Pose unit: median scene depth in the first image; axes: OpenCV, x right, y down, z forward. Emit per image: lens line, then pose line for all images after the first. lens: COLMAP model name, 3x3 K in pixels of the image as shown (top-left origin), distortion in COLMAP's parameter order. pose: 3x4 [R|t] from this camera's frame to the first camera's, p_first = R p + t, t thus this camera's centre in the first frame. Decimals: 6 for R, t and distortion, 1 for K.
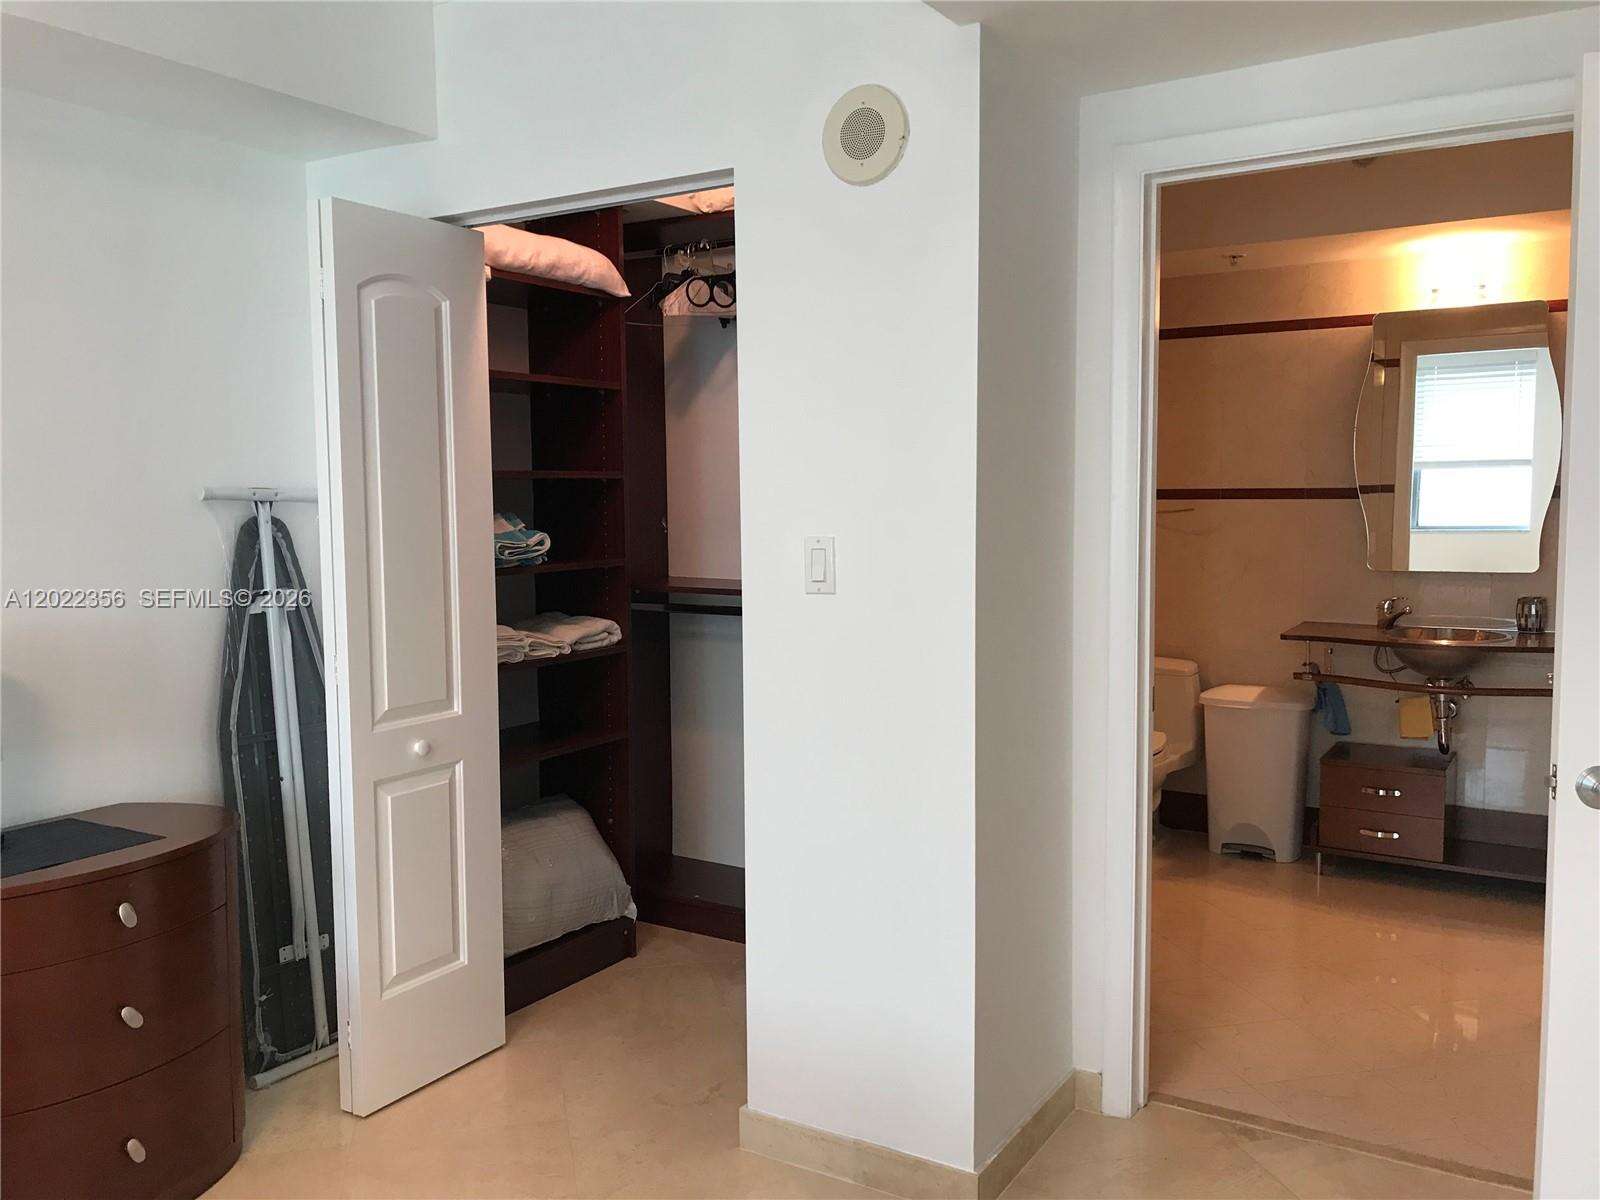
lens RADIAL K [[1307.3, 0, 800.9], [0, 1307.3, 618.4], [0, 0, 1]] dist [-0.003840, -0.001849]
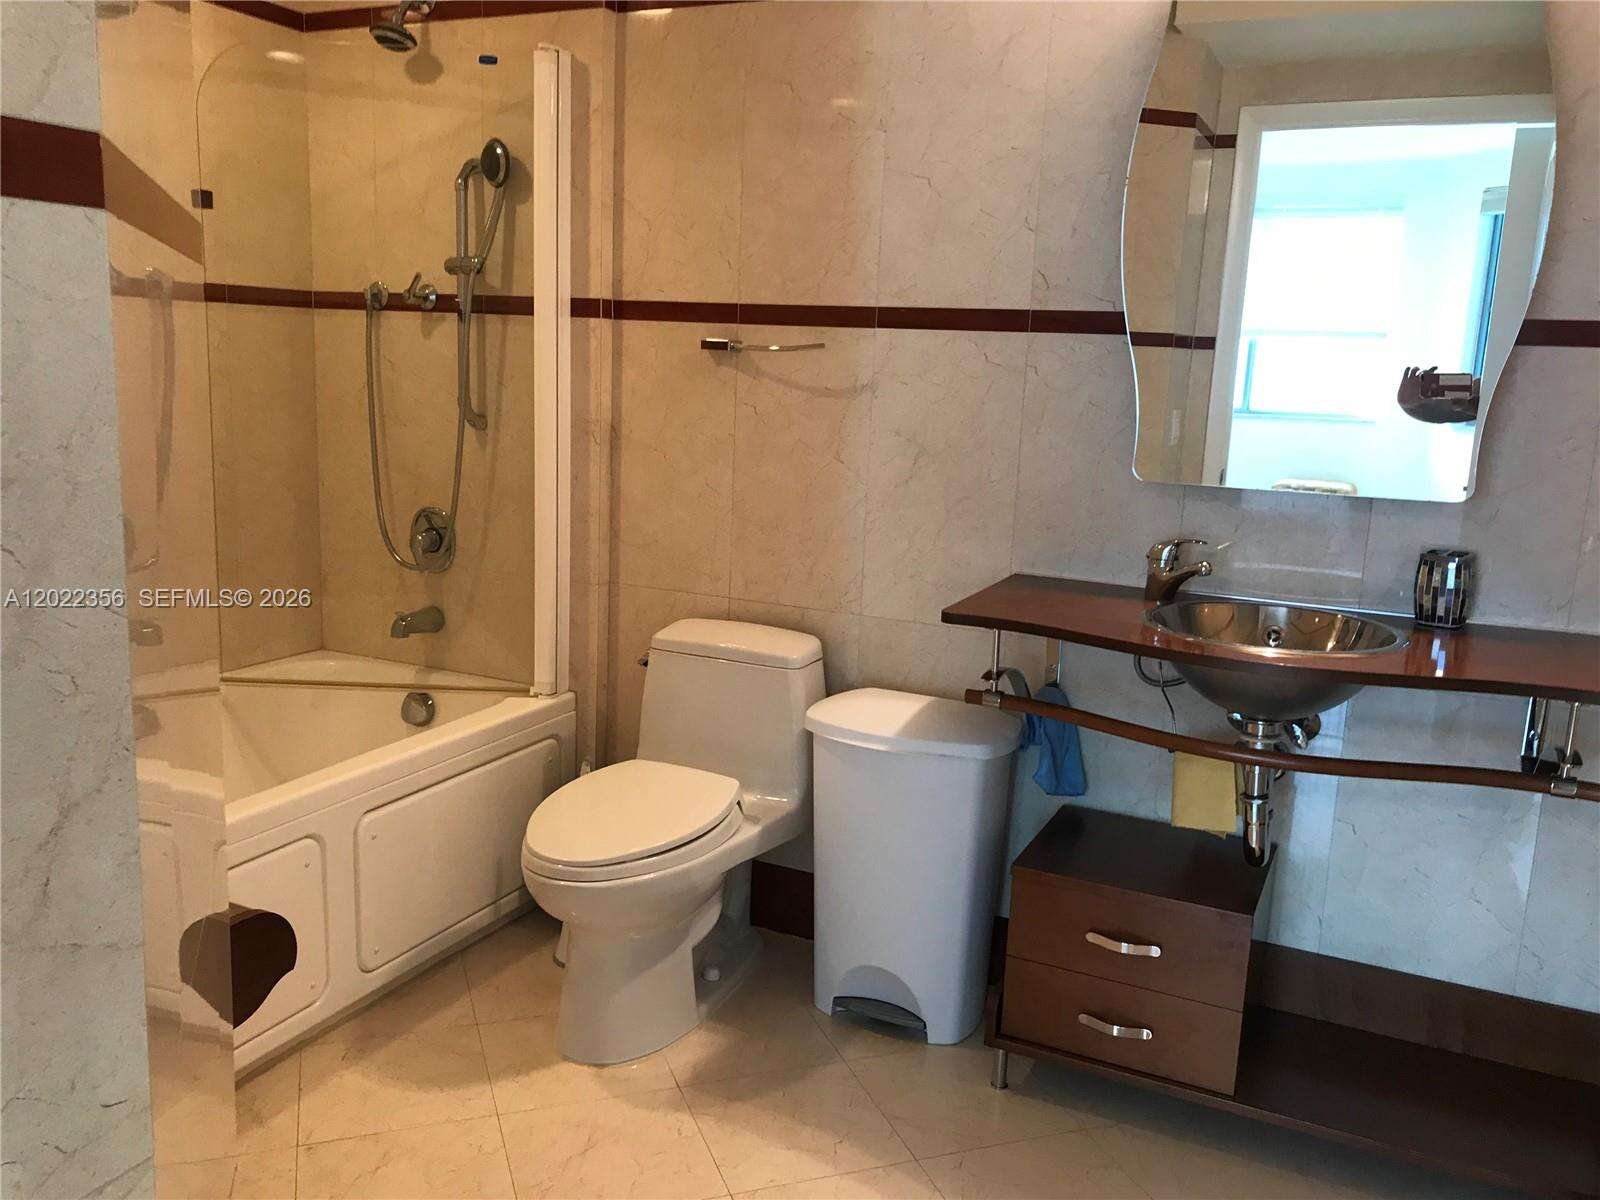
lens RADIAL K [[1291.2, 0, 798.5], [0, 1291.2, 606.9], [0, 0, 1]] dist [-0.000677, -0.032756]
pose [[0.993682, 0.030709, 0.107945, 0.253649], [-0.040613, 0.995043, 0.090779, -0.028340], [-0.104622, -0.094590, 0.990004, 0.519519]]
